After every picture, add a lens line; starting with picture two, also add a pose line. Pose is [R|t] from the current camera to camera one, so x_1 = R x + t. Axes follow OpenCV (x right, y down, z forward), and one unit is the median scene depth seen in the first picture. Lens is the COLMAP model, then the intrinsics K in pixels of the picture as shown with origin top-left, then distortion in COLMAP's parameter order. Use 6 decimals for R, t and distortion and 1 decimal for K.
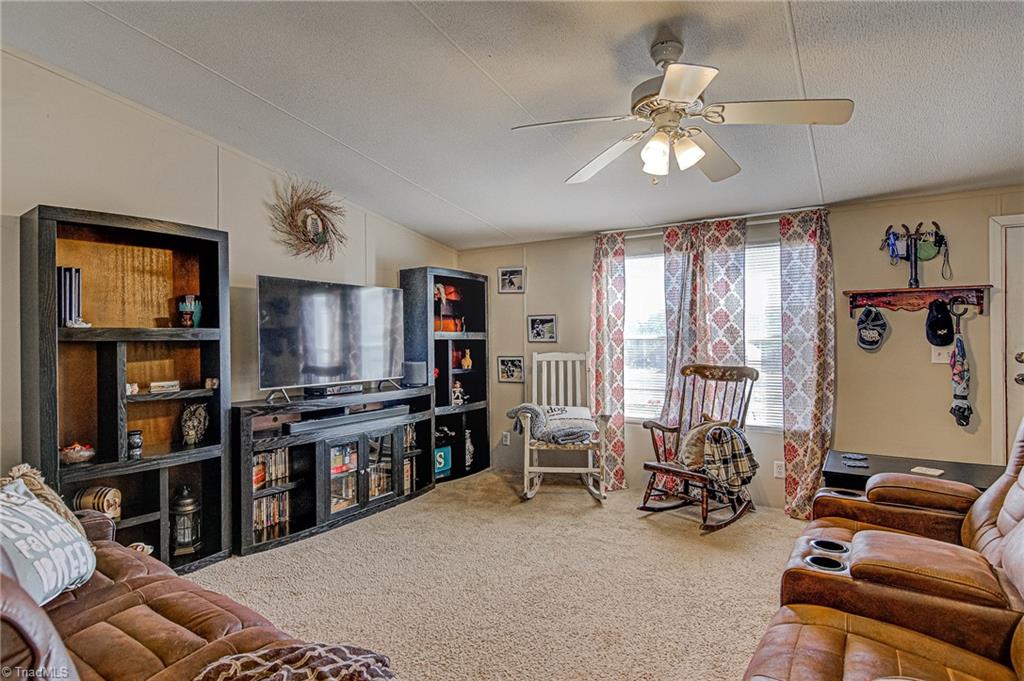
lens RADIAL K [[541.4, 0, 514.3], [0, 541.4, 337.5], [0, 0, 1]] dist [0.005262, -0.001348]
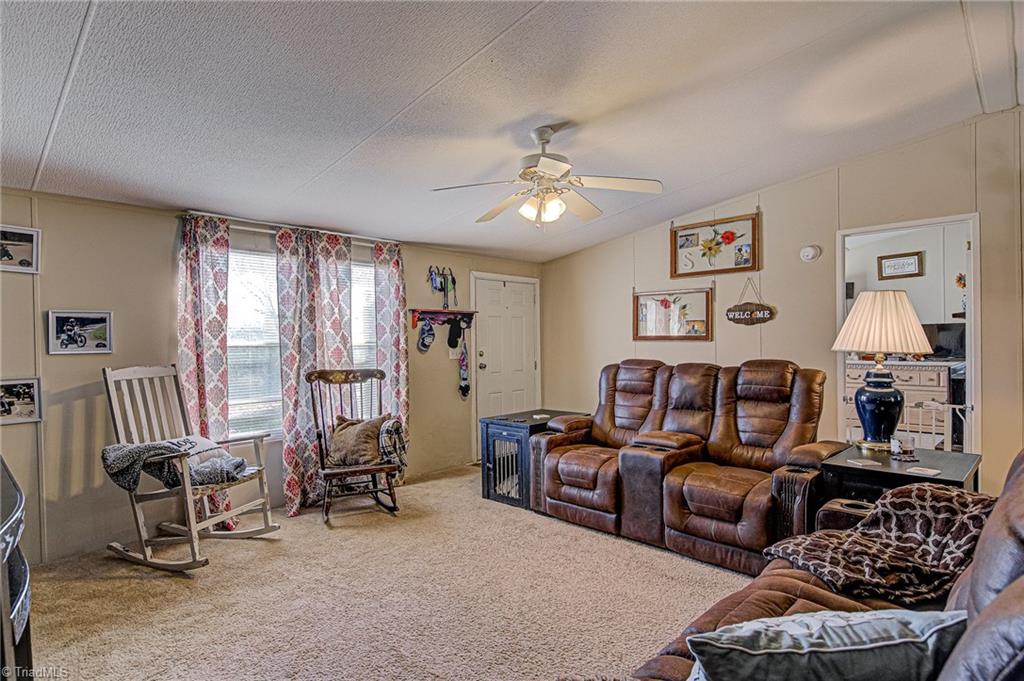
lens RADIAL K [[541.4, 0, 514.3], [0, 541.4, 337.5], [0, 0, 1]] dist [0.005262, -0.001348]
pose [[0.192090, 0.011558, 0.981309, -0.609656], [0.015088, 0.999778, -0.014729, 0.009325], [-0.981261, 0.017635, 0.191873, 0.453944]]
